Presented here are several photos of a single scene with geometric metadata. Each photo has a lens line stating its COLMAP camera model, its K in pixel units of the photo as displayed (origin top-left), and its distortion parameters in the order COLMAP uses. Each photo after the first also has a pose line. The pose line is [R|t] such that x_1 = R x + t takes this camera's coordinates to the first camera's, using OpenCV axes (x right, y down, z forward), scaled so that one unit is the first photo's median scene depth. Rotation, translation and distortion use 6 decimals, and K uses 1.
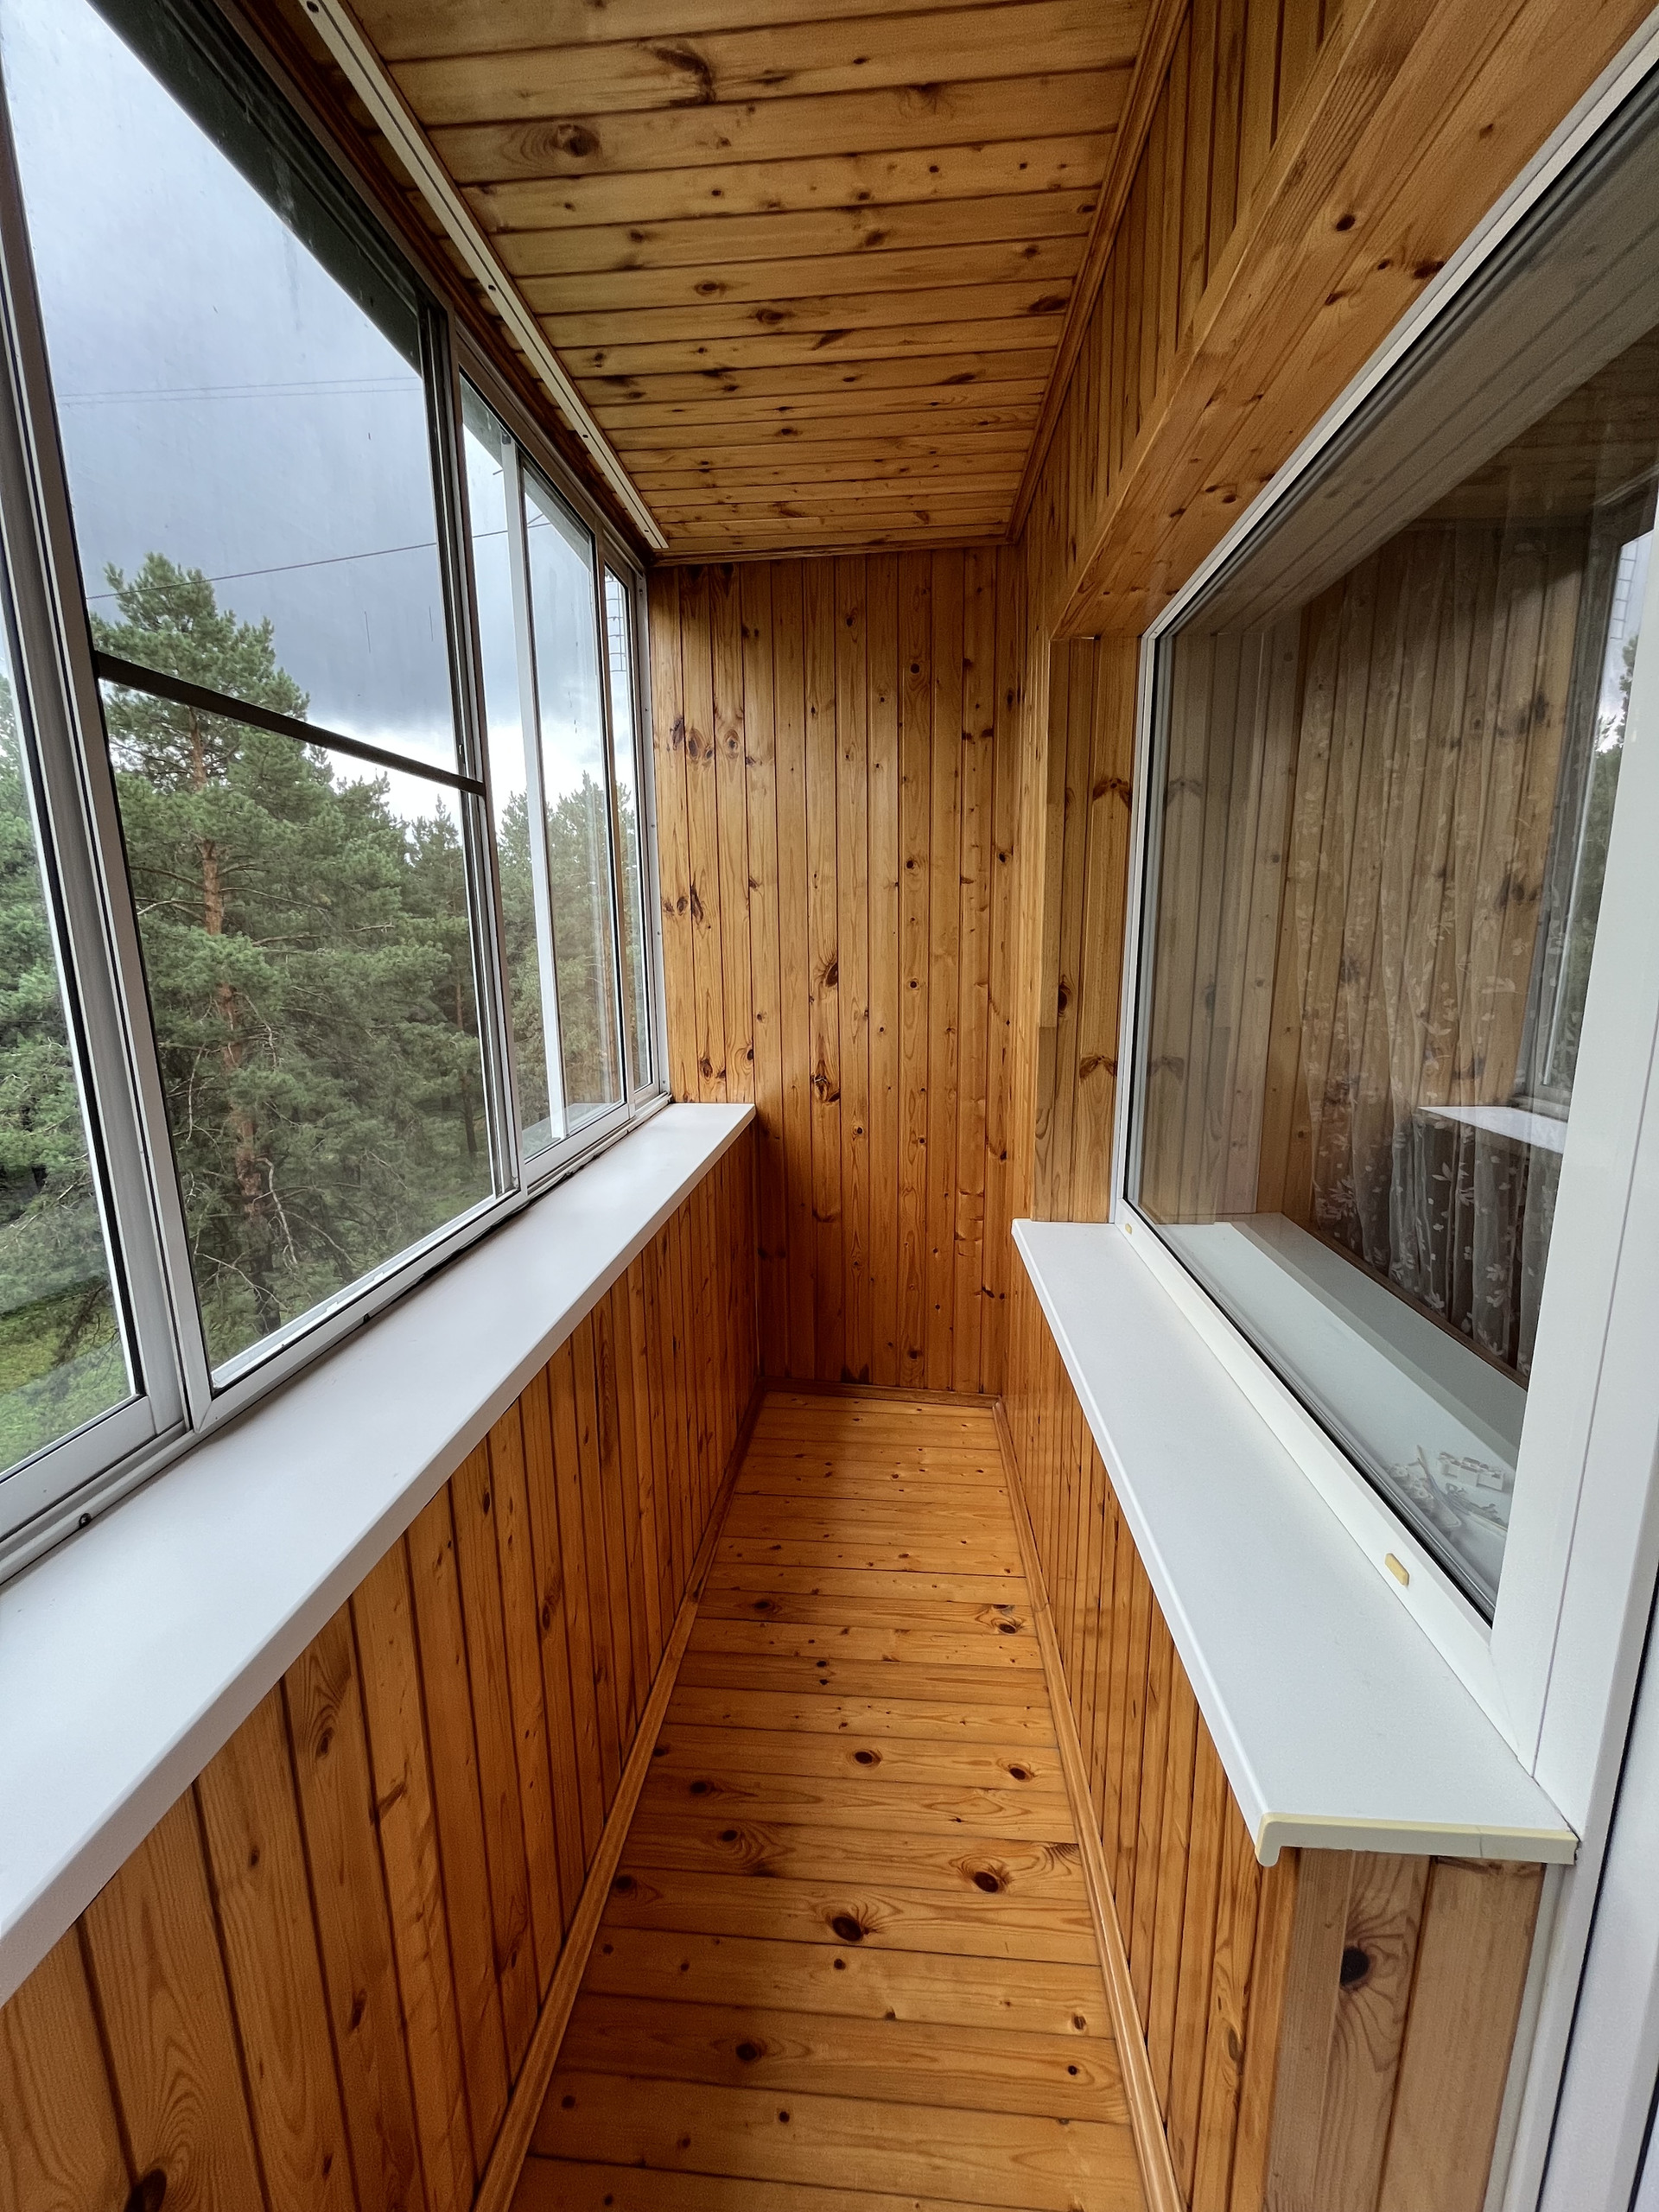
lens RADIAL K [[893.3, 0, 829.5], [0, 893.3, 1106.0], [0, 0, 1]] dist [-0.001105, -0.000419]
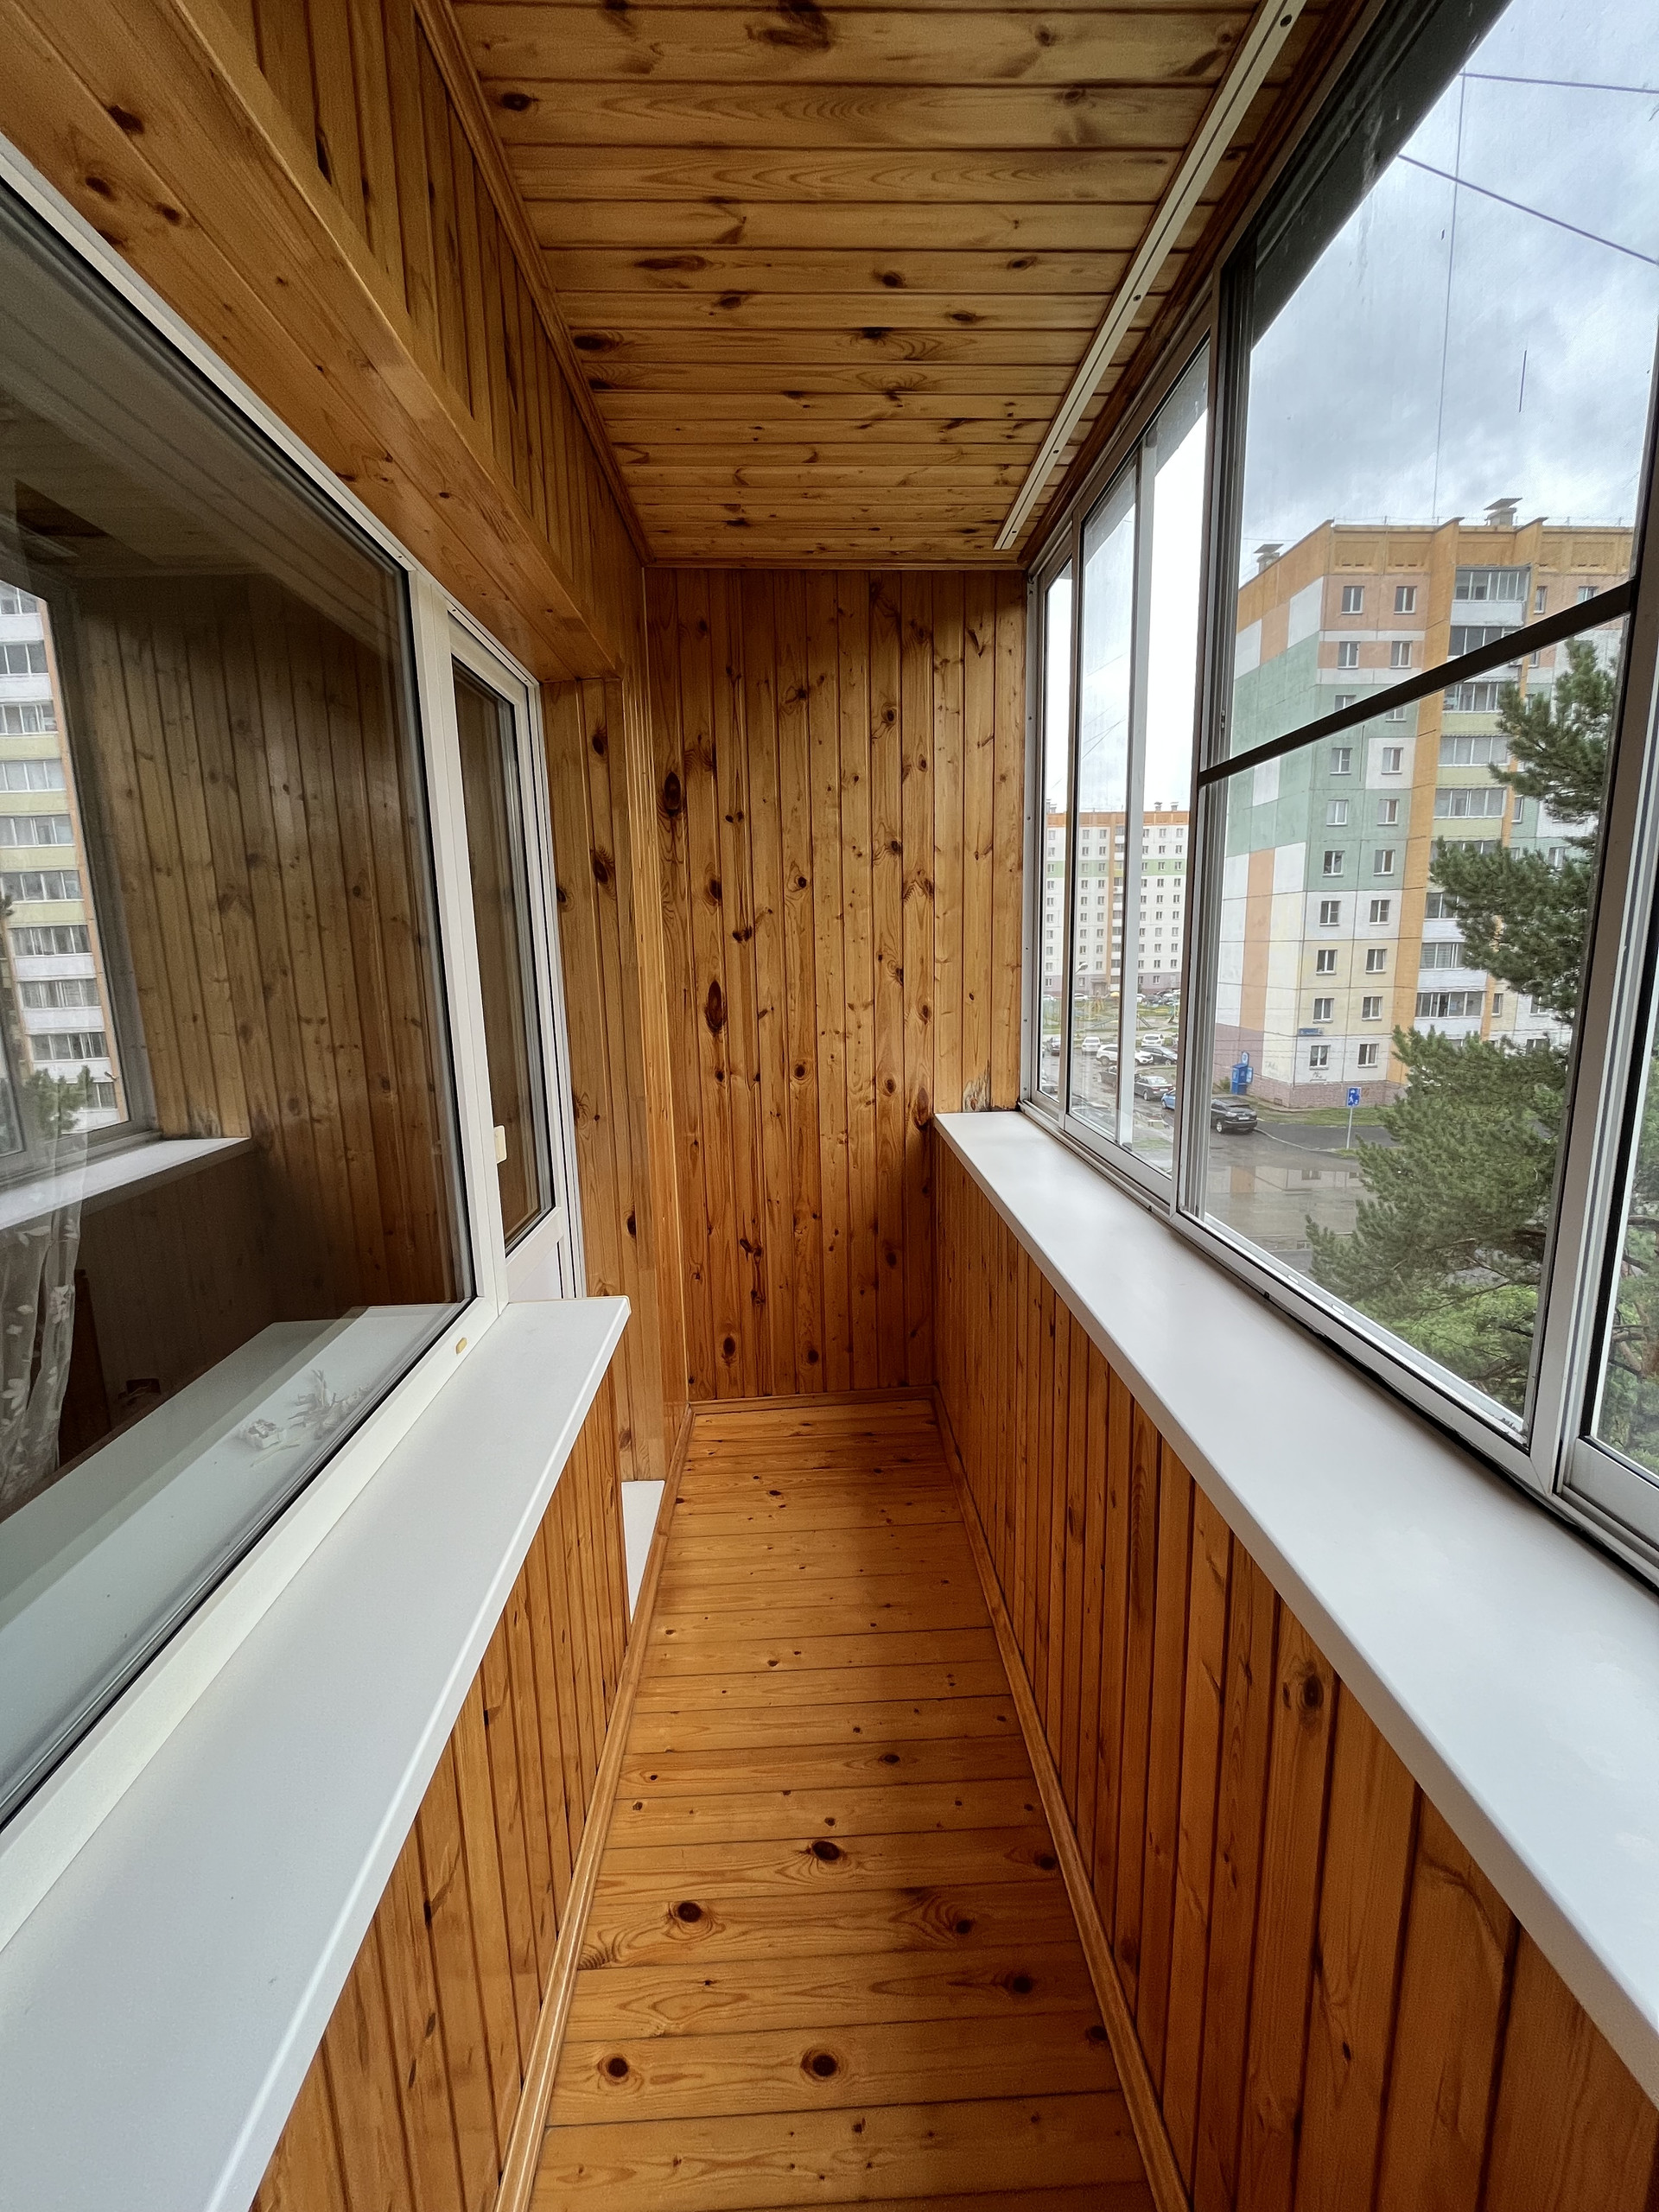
lens RADIAL K [[893.3, 0, 829.5], [0, 893.3, 1106.0], [0, 0, 1]] dist [-0.001105, -0.000419]
pose [[-0.992695, 0.052120, -0.108808, 0.084415], [0.009576, 0.933064, 0.359582, -0.313931], [0.120266, 0.355914, -0.926748, 1.634960]]
